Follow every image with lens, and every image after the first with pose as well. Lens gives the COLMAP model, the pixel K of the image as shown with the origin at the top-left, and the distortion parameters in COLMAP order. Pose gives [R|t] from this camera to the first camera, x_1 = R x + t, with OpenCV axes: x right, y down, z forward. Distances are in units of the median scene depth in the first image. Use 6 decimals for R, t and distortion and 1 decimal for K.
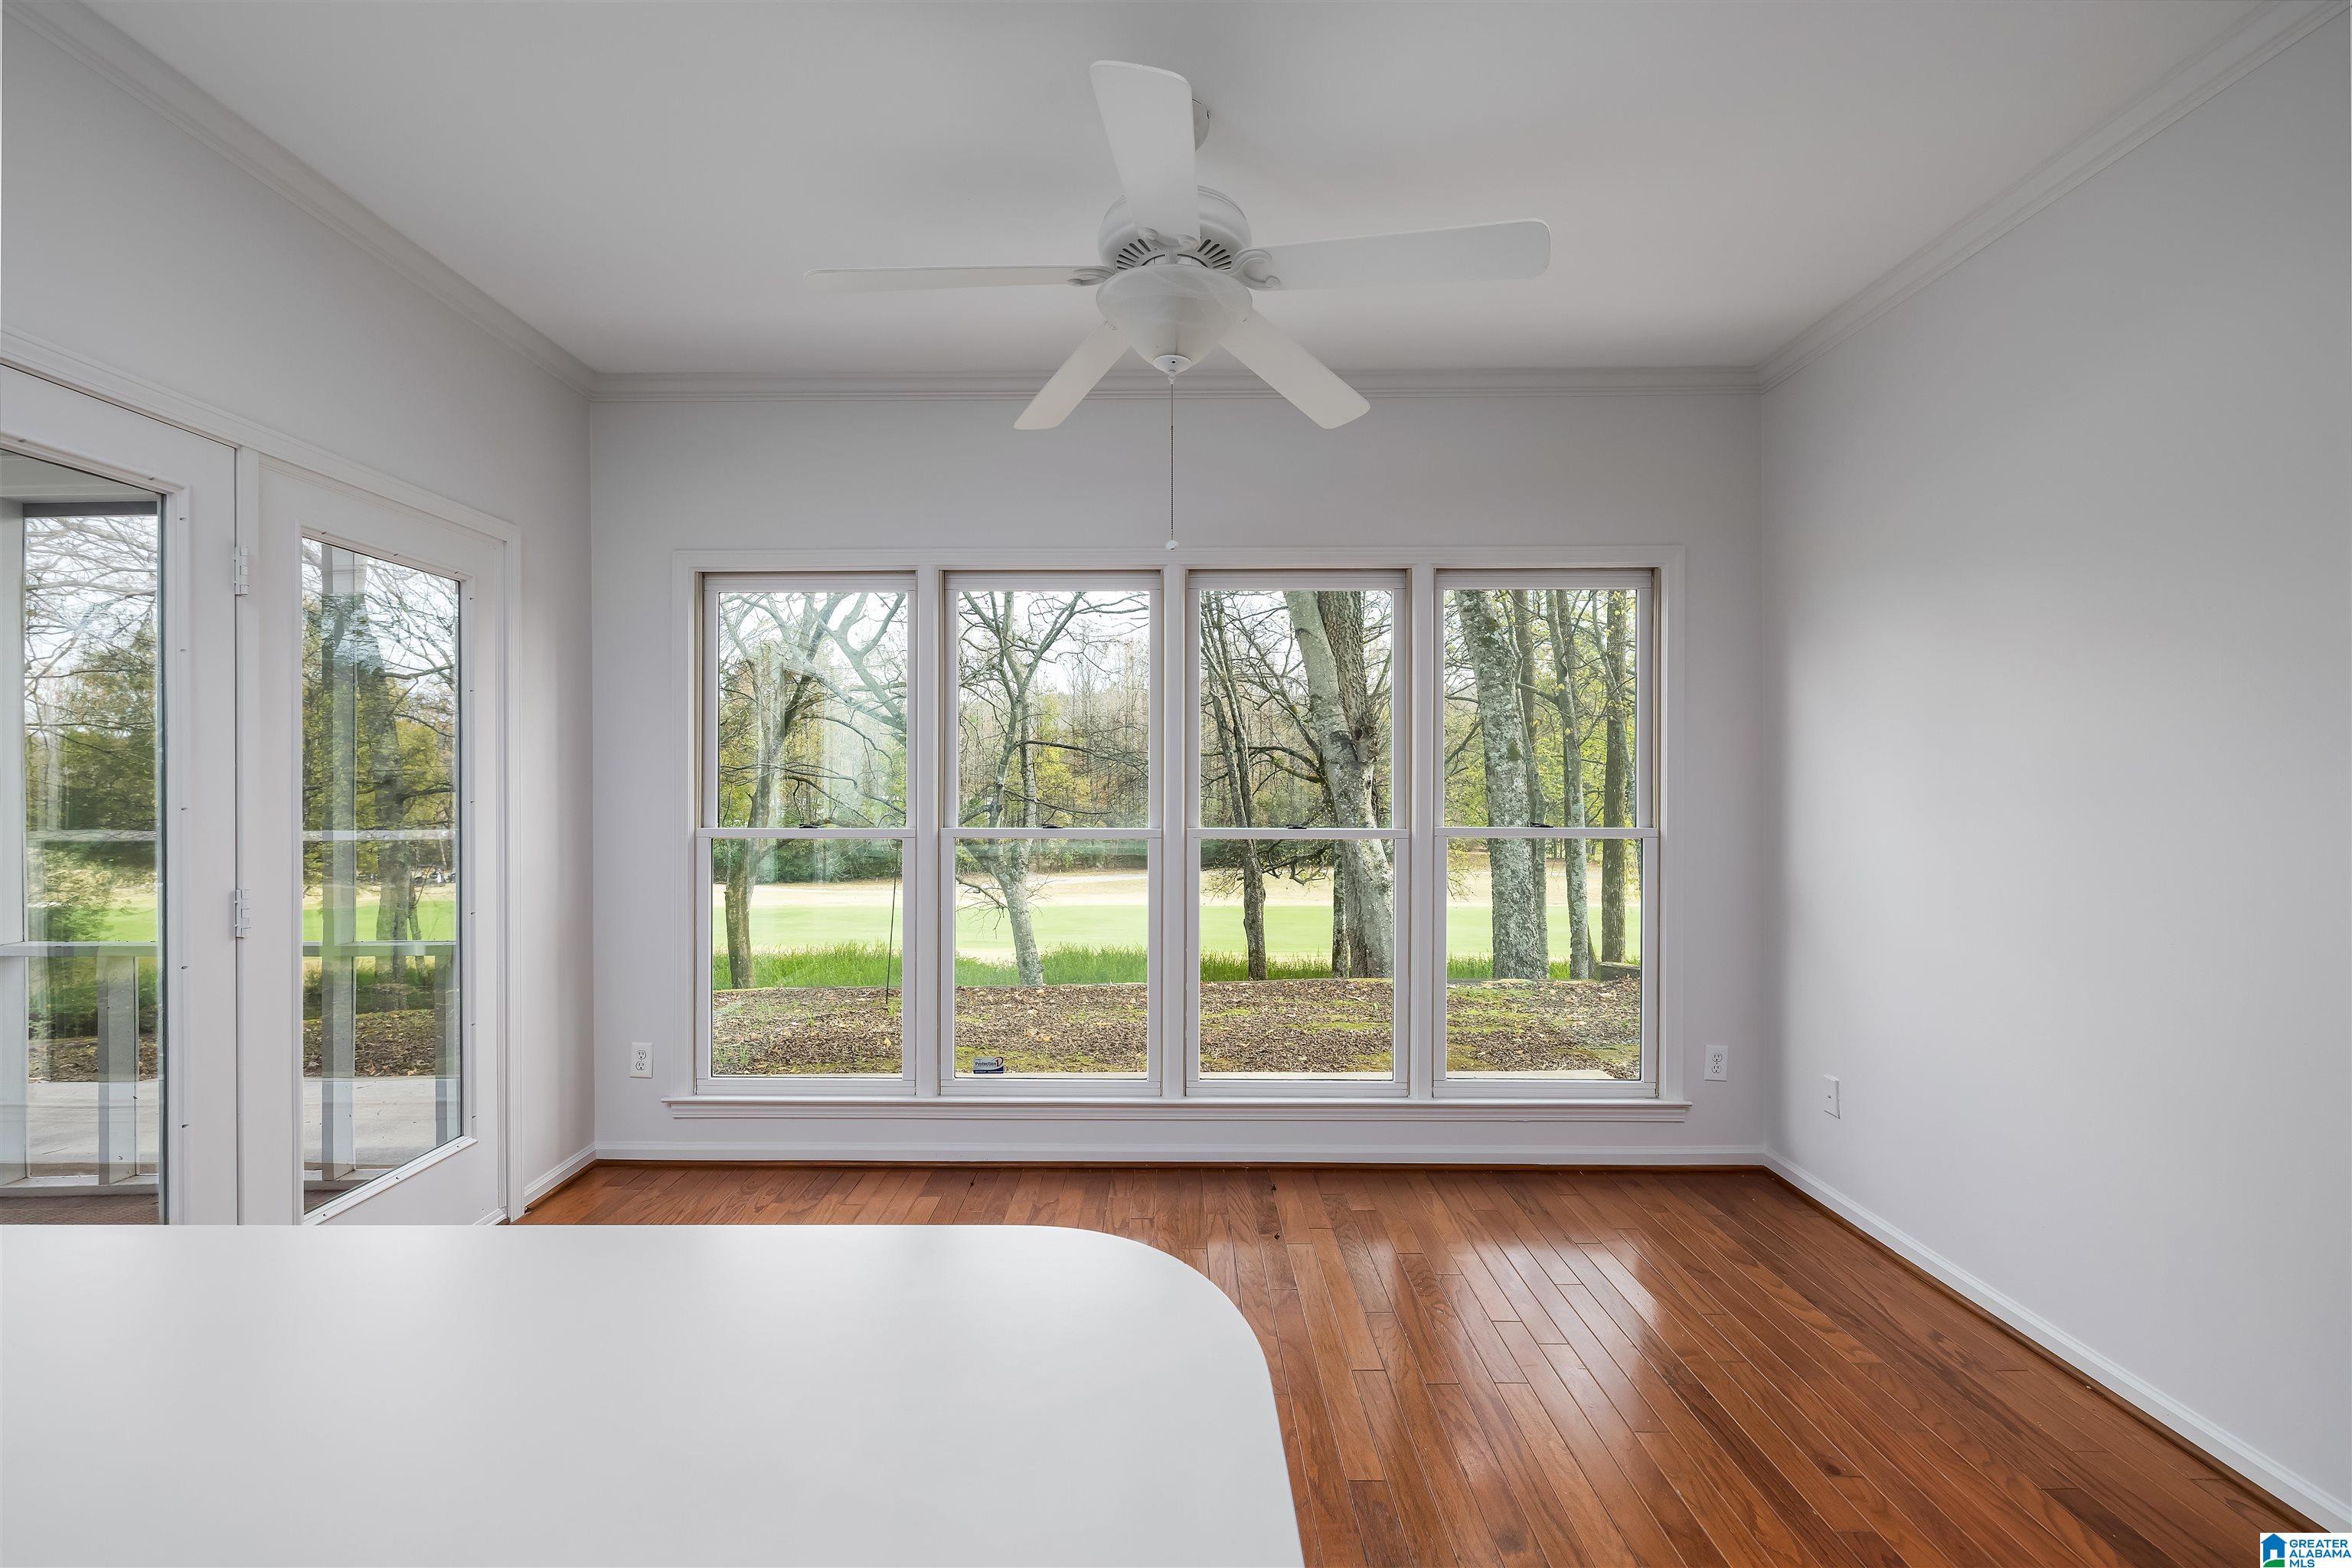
lens RADIAL K [[989.7, 0, 1151.9], [0, 989.7, 790.4], [0, 0, 1]] dist [0.001659, 0.000013]
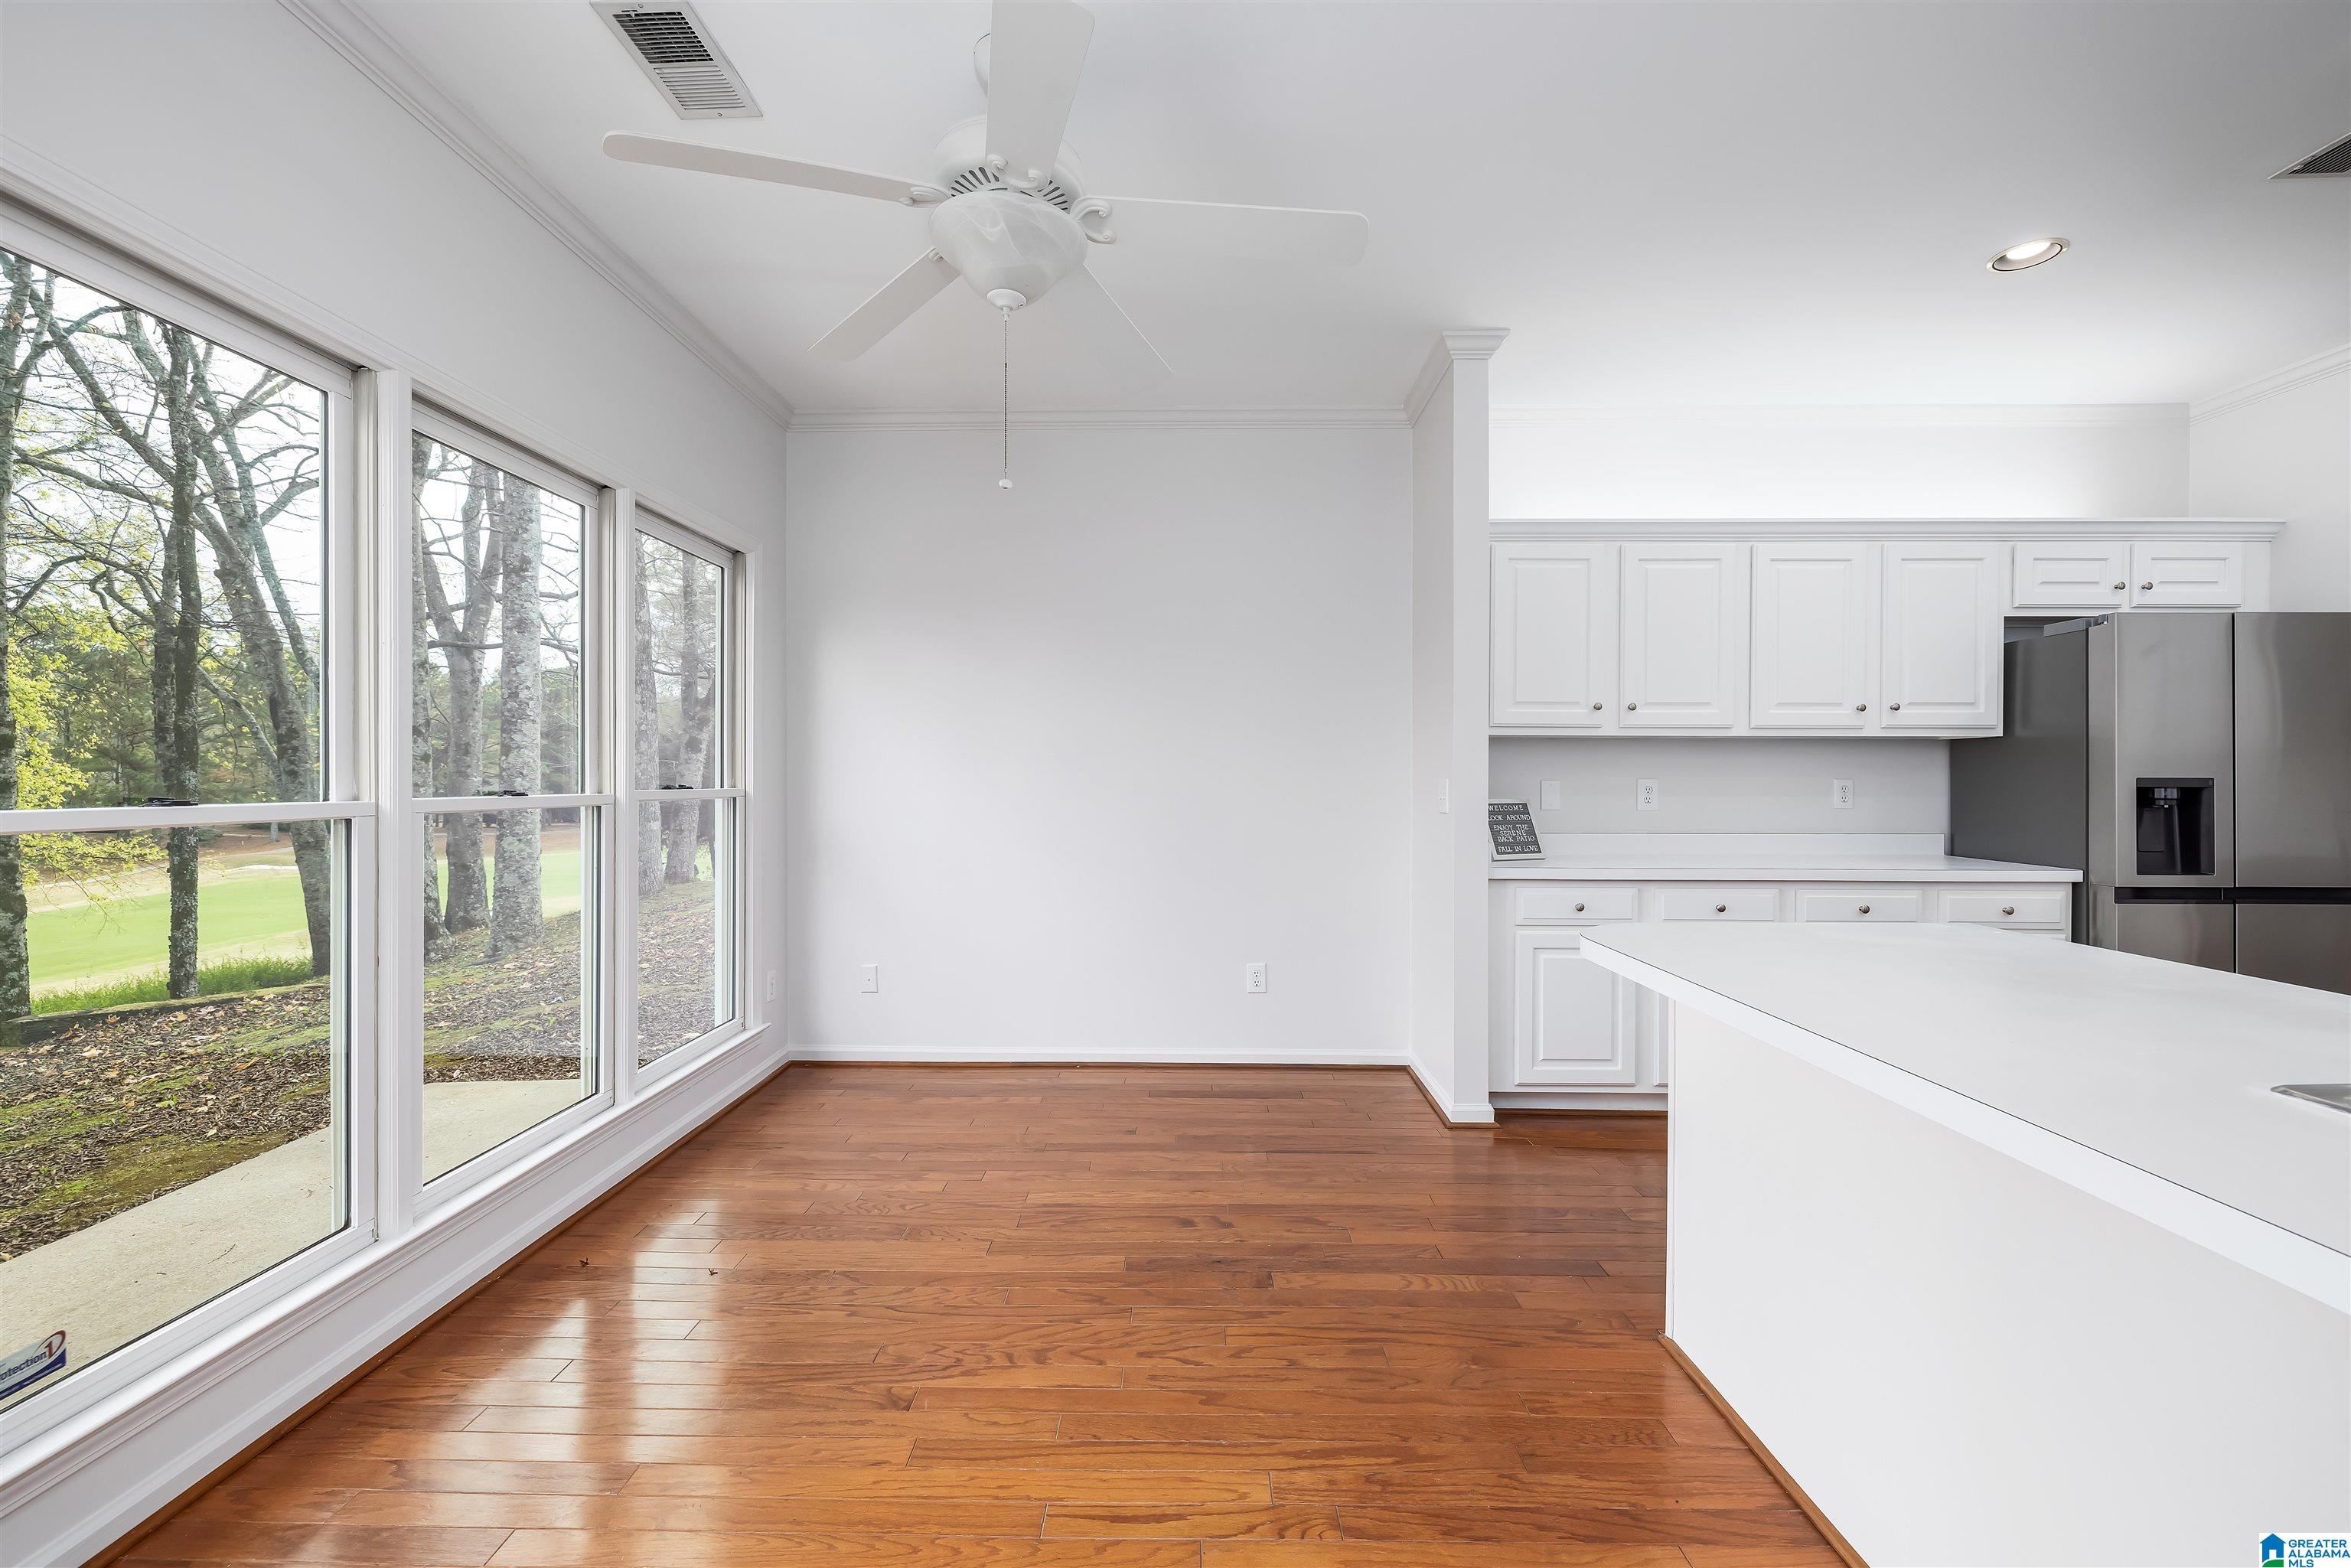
lens RADIAL K [[989.2, 0, 1179.2], [0, 989.2, 779.7], [0, 0, 1]] dist [0.001659, 0.000013]
pose [[-0.018282, -0.003066, 0.999828, -0.391963], [0.004715, 0.999984, 0.003153, 0.017410], [-0.999822, 0.004771, -0.018267, 0.339053]]
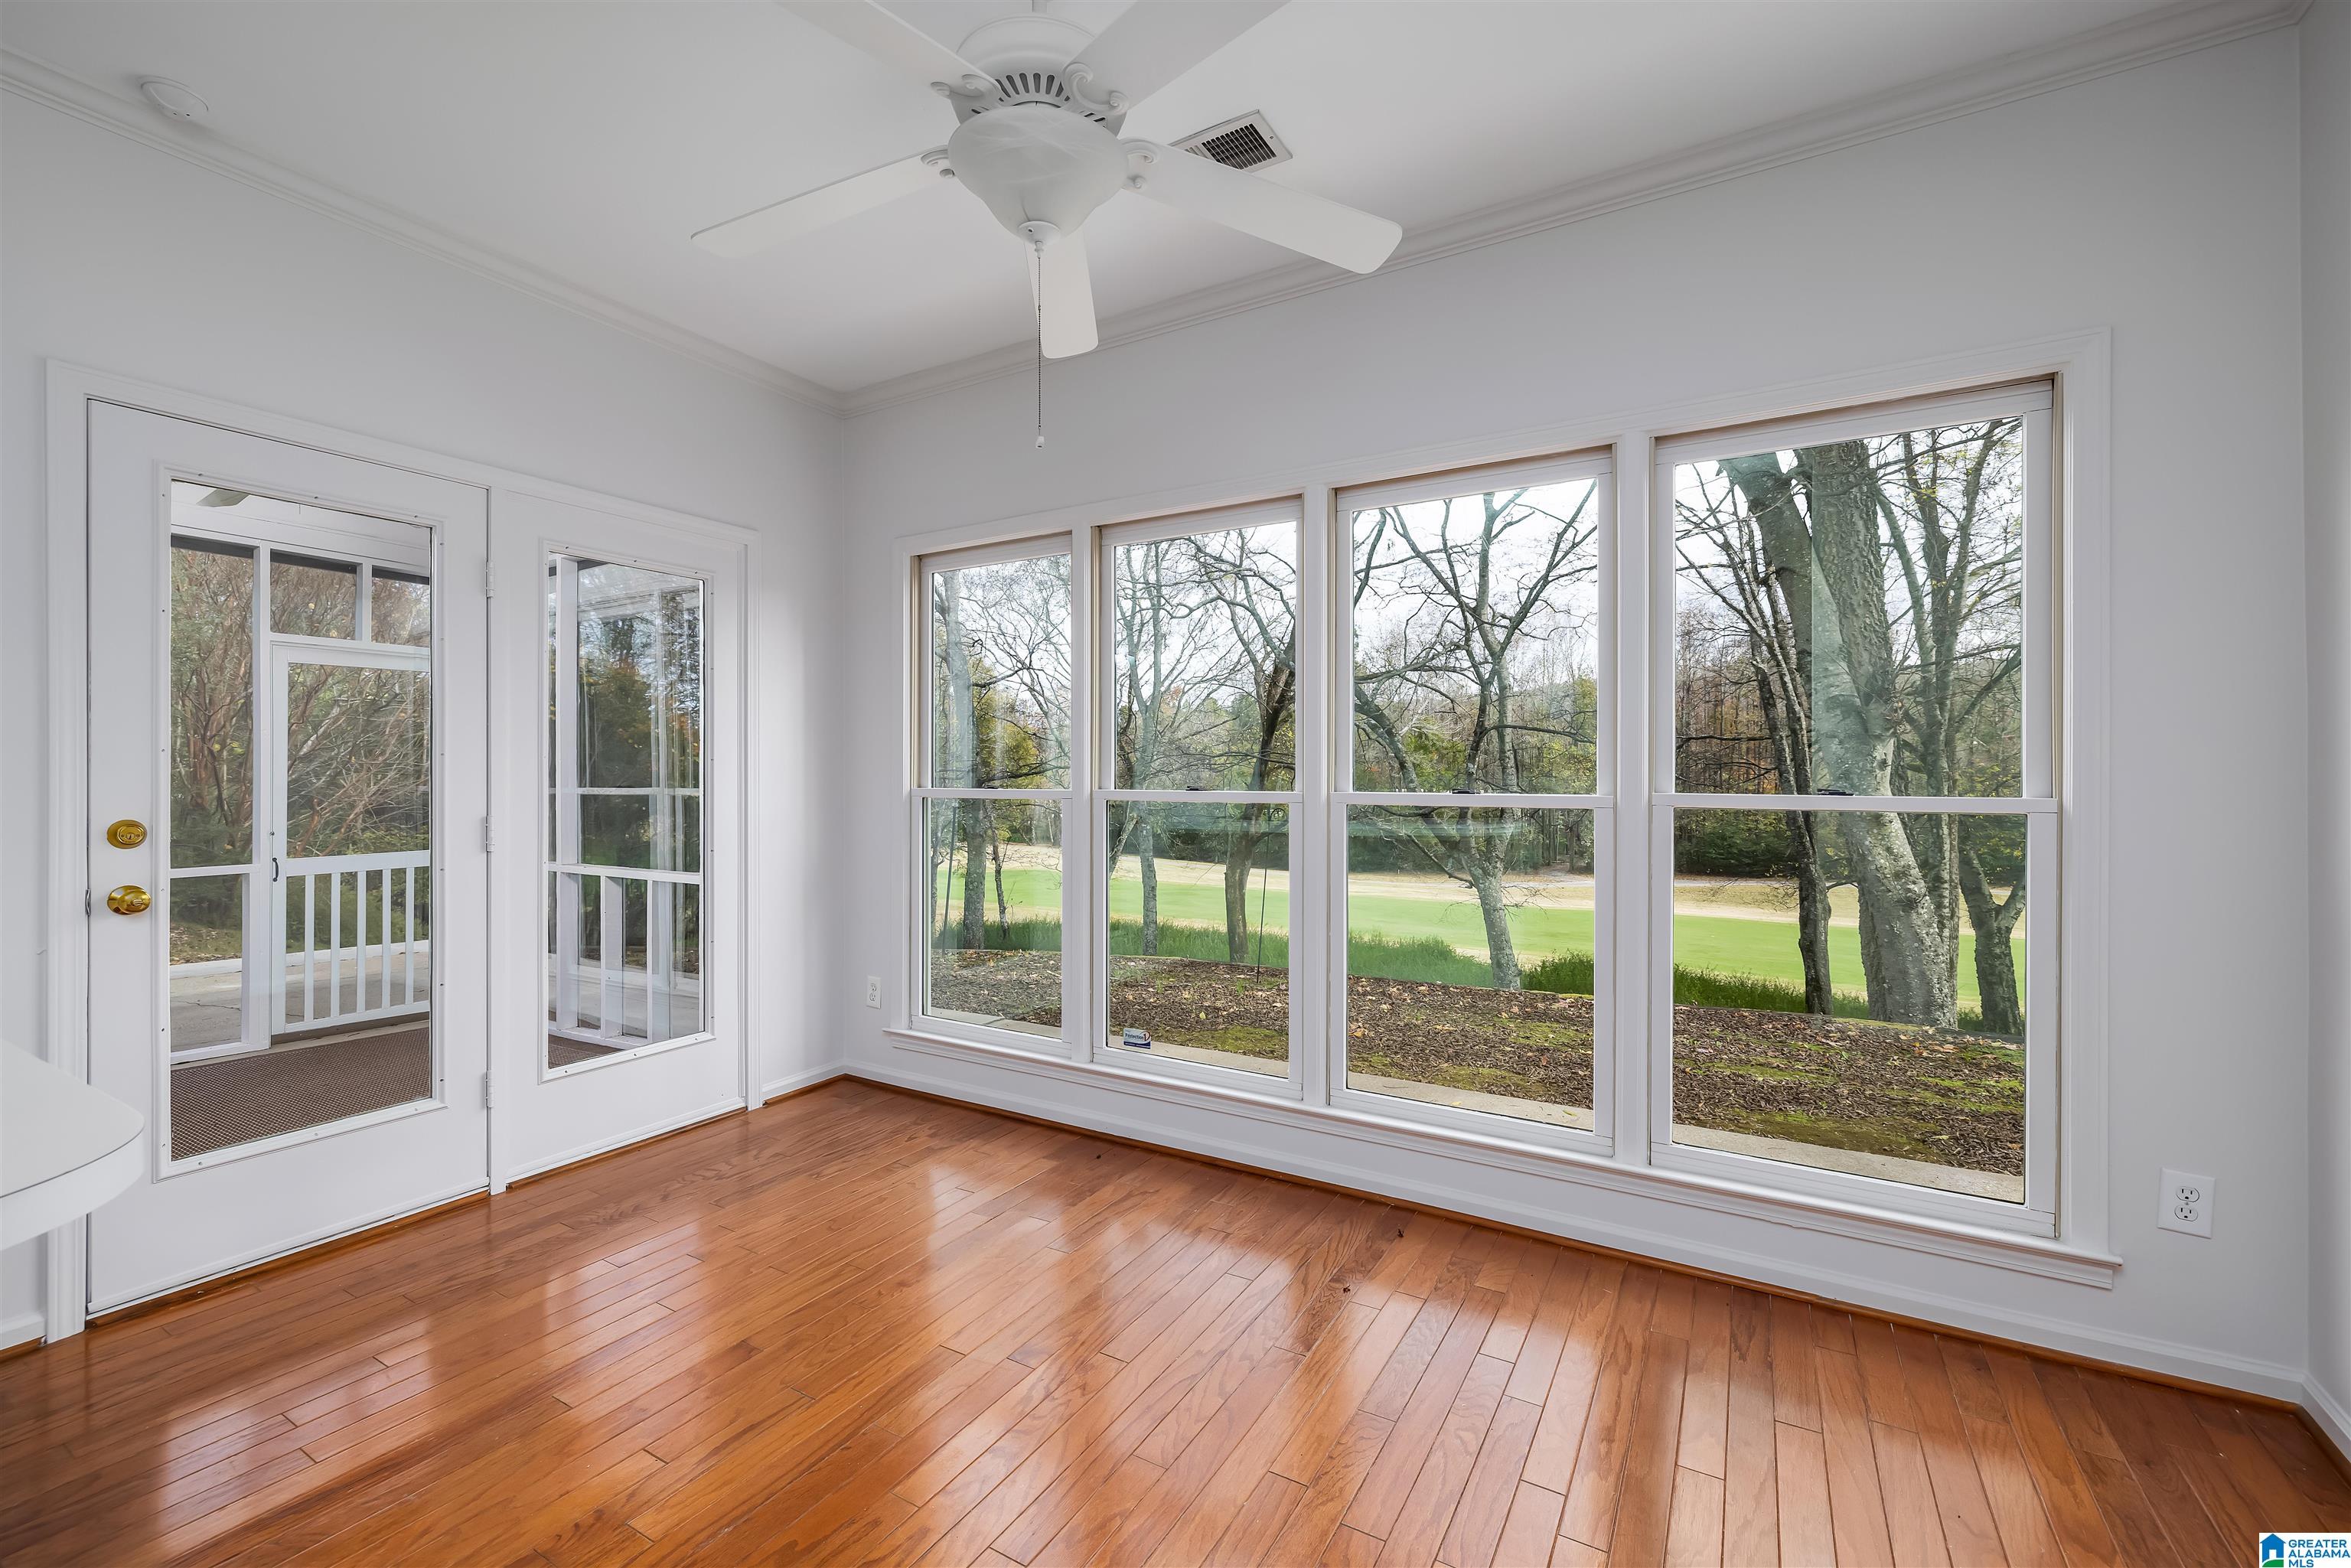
lens RADIAL K [[989.2, 0, 1150.4], [0, 989.2, 781.3], [0, 0, 1]] dist [0.001659, 0.000013]
pose [[0.861796, 0.004399, -0.507236, 0.213056], [-0.005804, 0.999982, -0.001188, 0.019704], [0.507222, 0.003968, 0.861807, 0.117775]]
